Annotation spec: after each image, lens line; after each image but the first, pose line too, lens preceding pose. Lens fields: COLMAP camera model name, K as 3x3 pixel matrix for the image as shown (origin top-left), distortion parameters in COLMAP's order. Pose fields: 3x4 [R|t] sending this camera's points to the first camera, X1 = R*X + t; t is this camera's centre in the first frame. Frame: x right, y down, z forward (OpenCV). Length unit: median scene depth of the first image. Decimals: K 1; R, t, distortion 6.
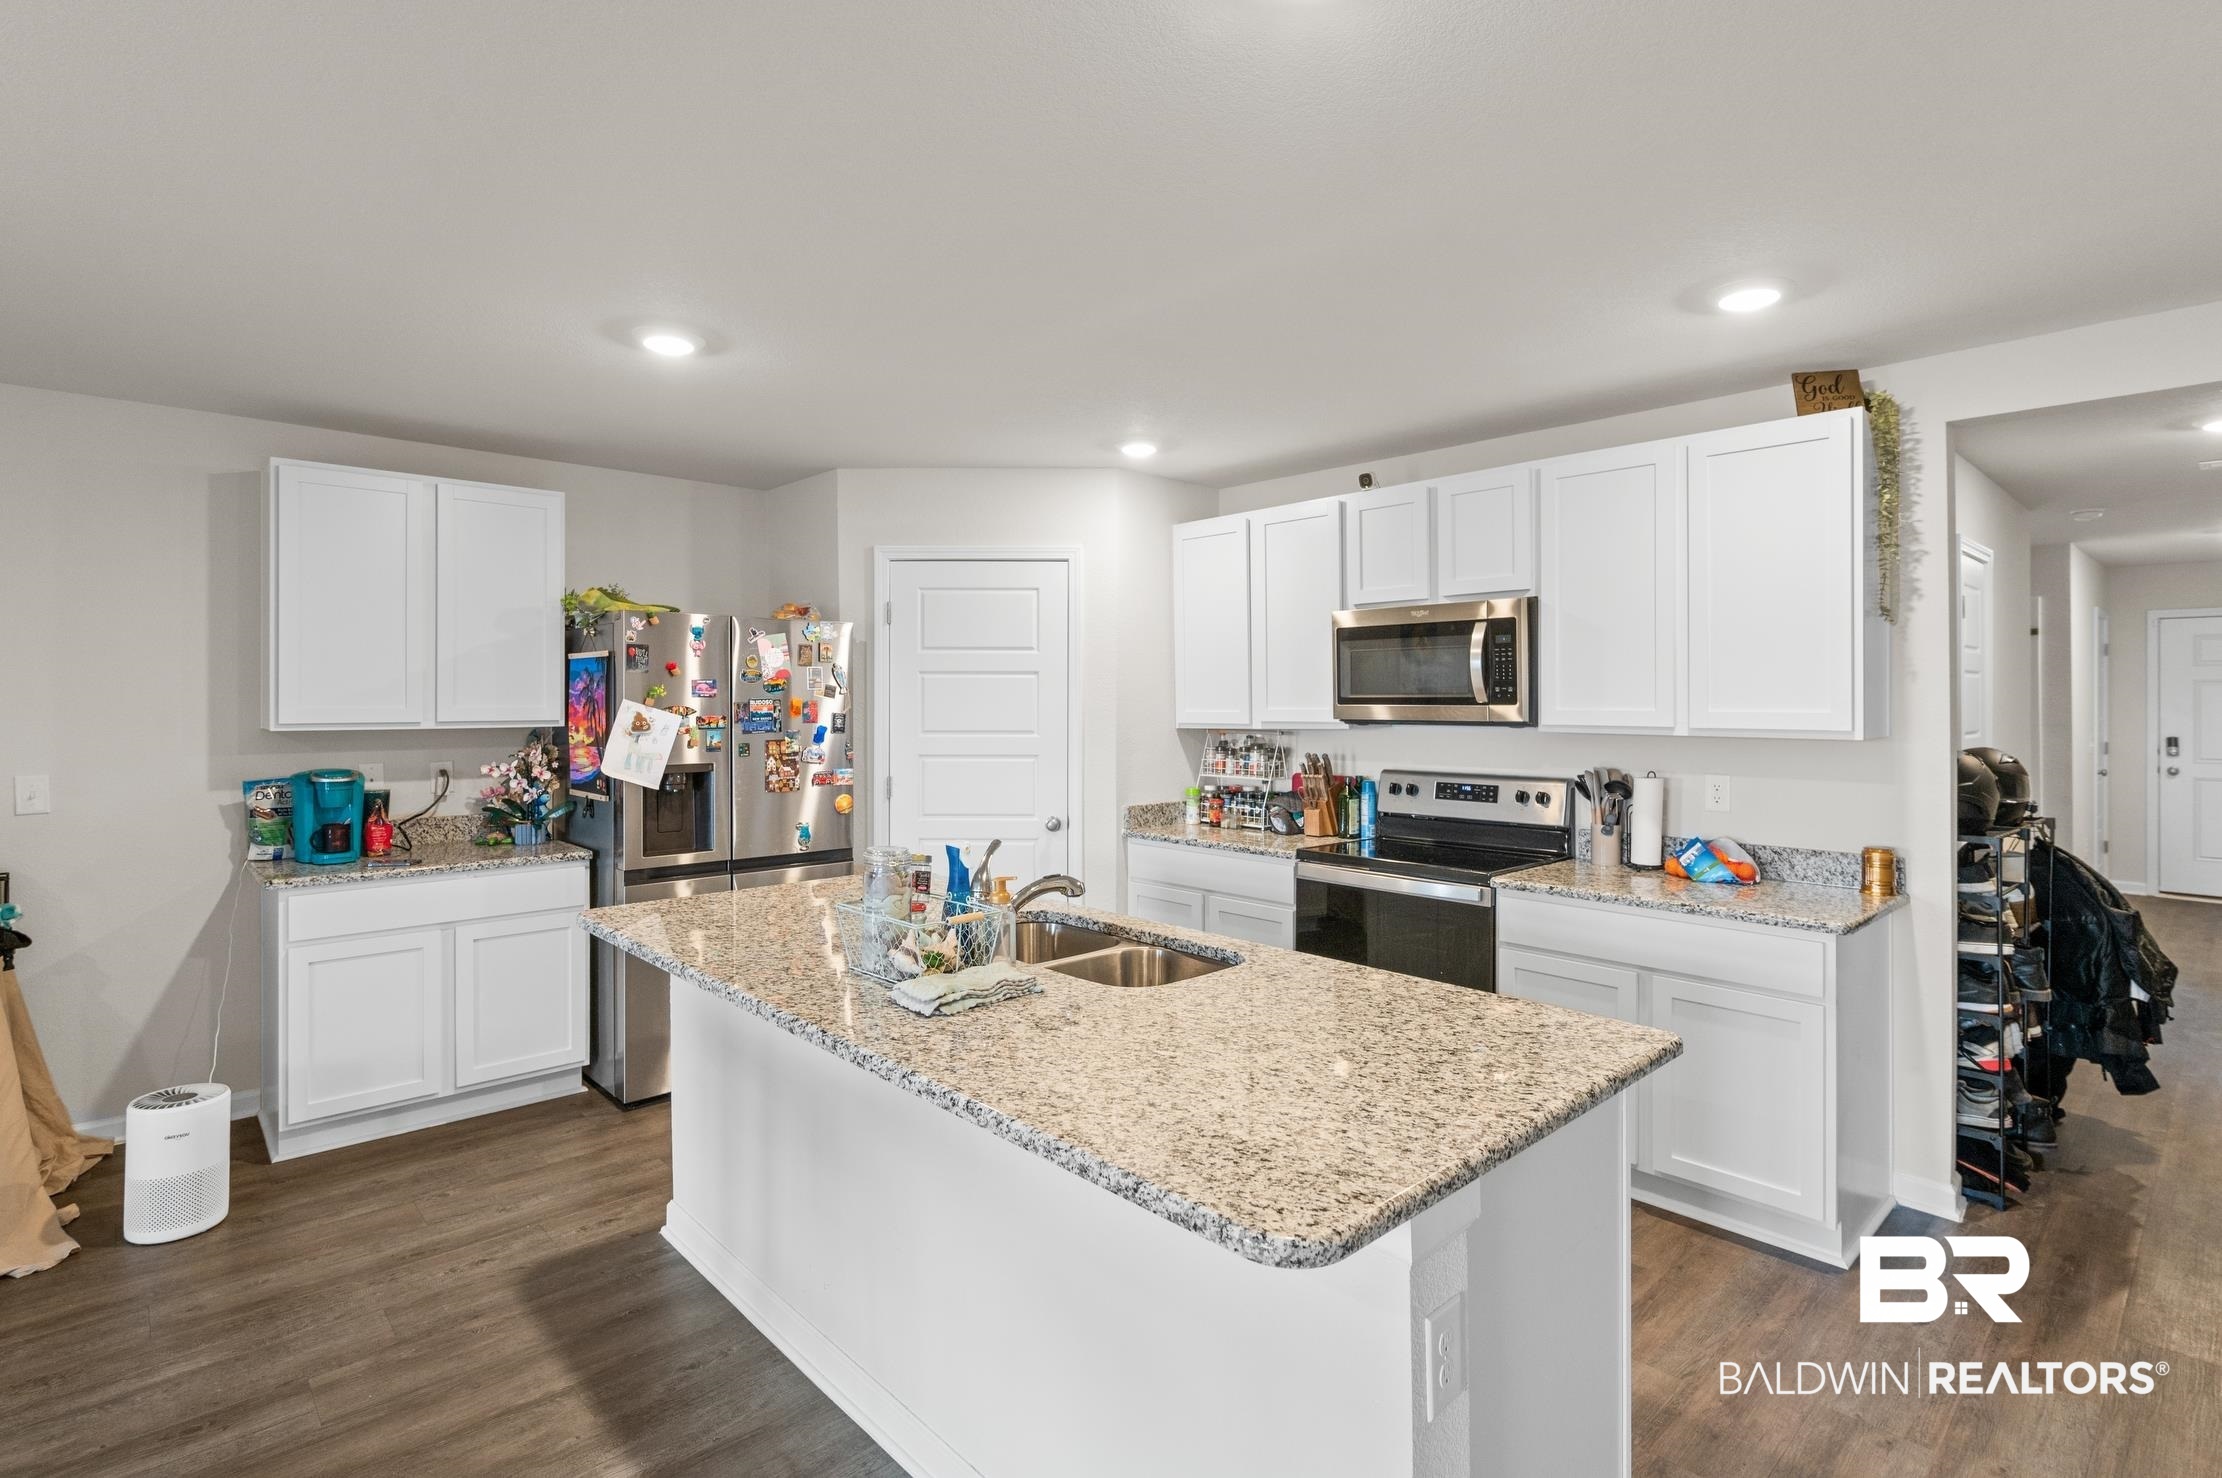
lens RADIAL K [[1081.3, 0, 1103.3], [0, 1081.3, 690.0], [0, 0, 1]] dist [-0.000077, 0.000273]
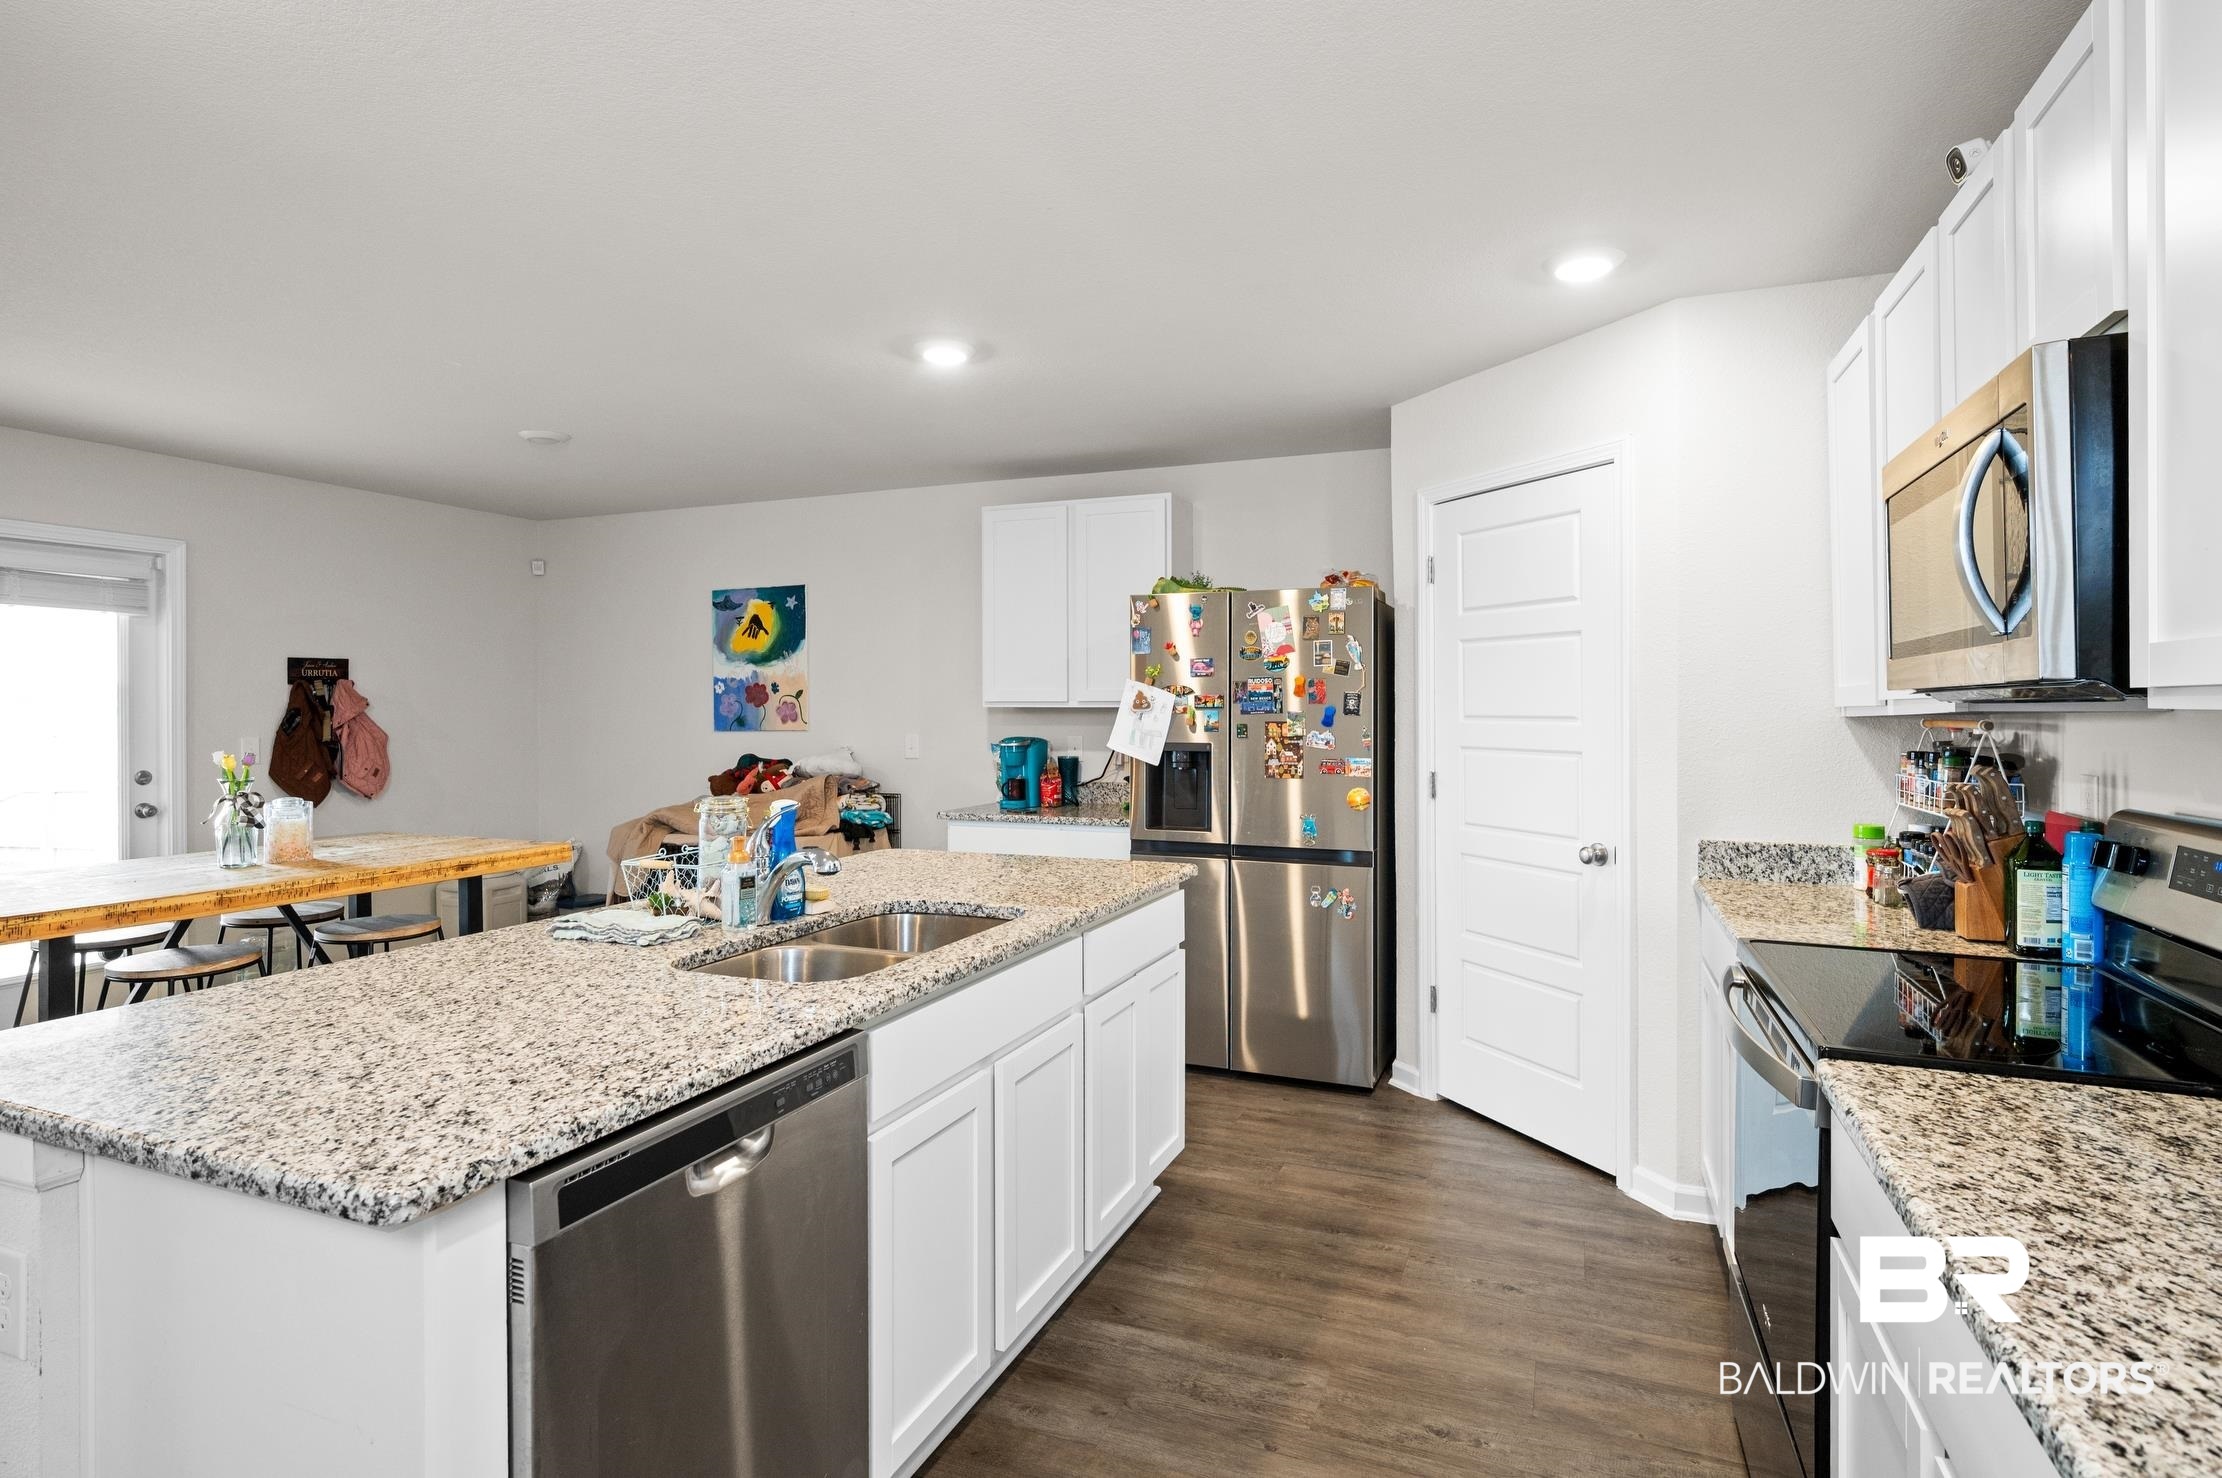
lens RADIAL K [[1130.5, 0, 1104.8], [0, 1130.5, 714.3], [0, 0, 1]] dist [-0.000223, -0.000023]
pose [[0.414059, 0.005789, -0.910231, 0.616177], [0.008042, 0.999917, 0.010018, 0.034715], [0.910214, -0.011468, 0.413979, 0.557135]]
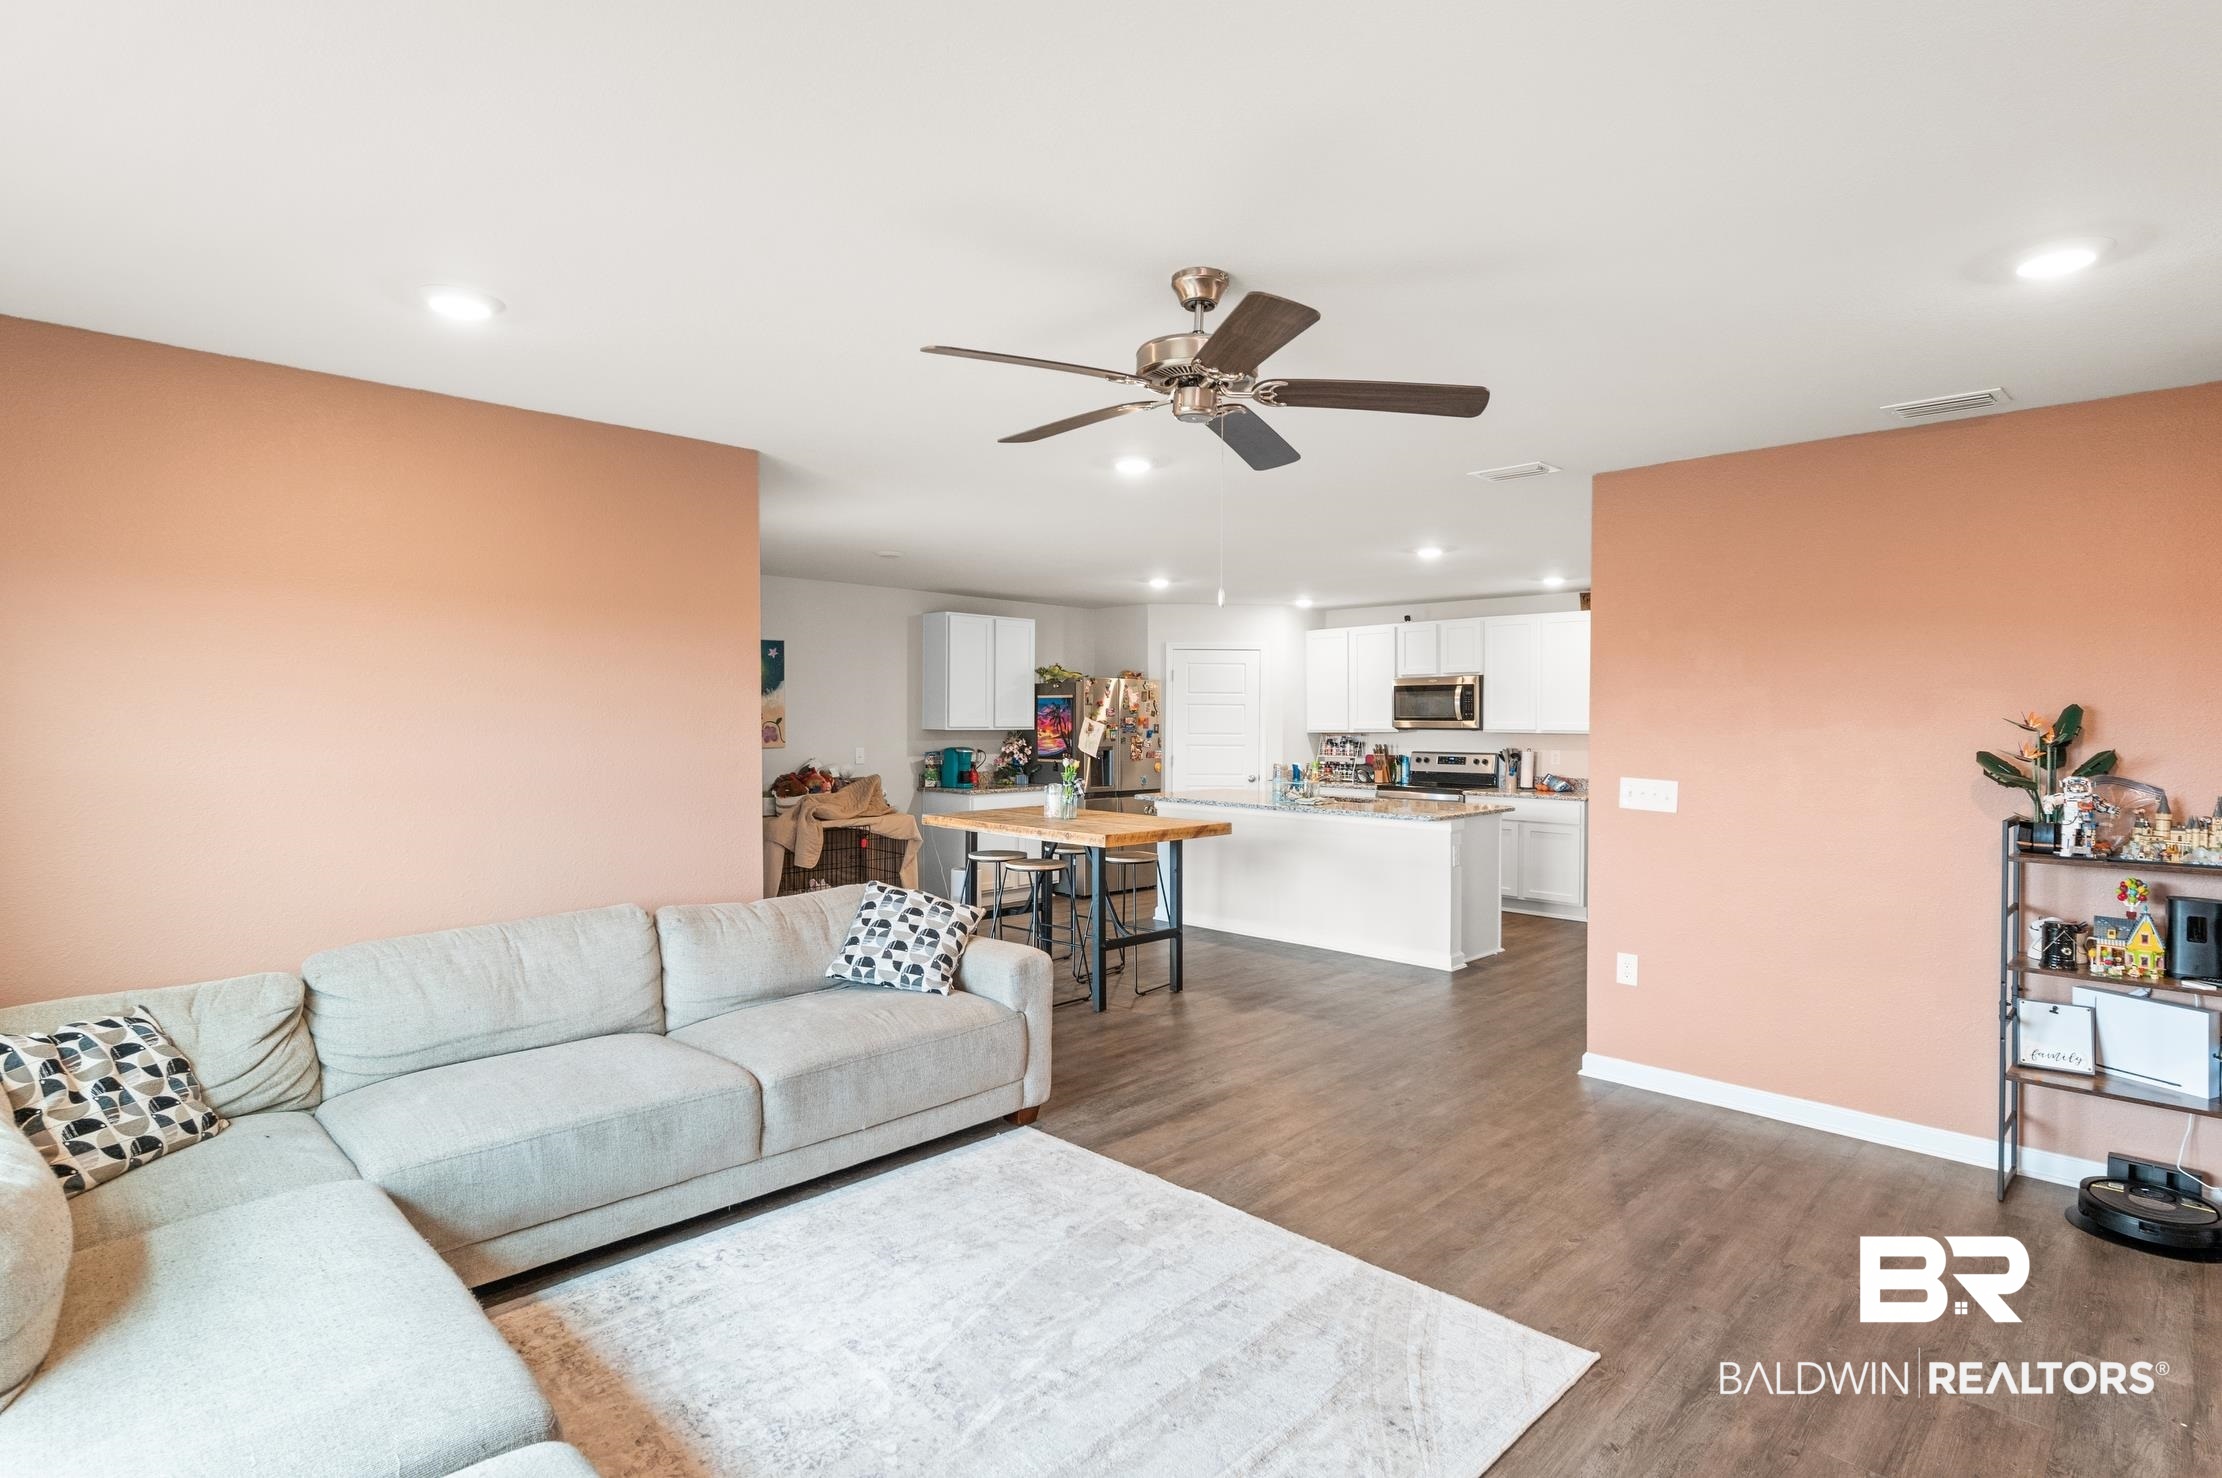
lens RADIAL K [[1130.5, 0, 1104.8], [0, 1130.5, 714.3], [0, 0, 1]] dist [-0.000223, -0.000023]
pose [[0.999003, 0.003993, 0.044475, -0.548234], [-0.004155, 0.999985, 0.003547, -0.006200], [-0.044460, -0.003728, 0.999004, -1.470766]]
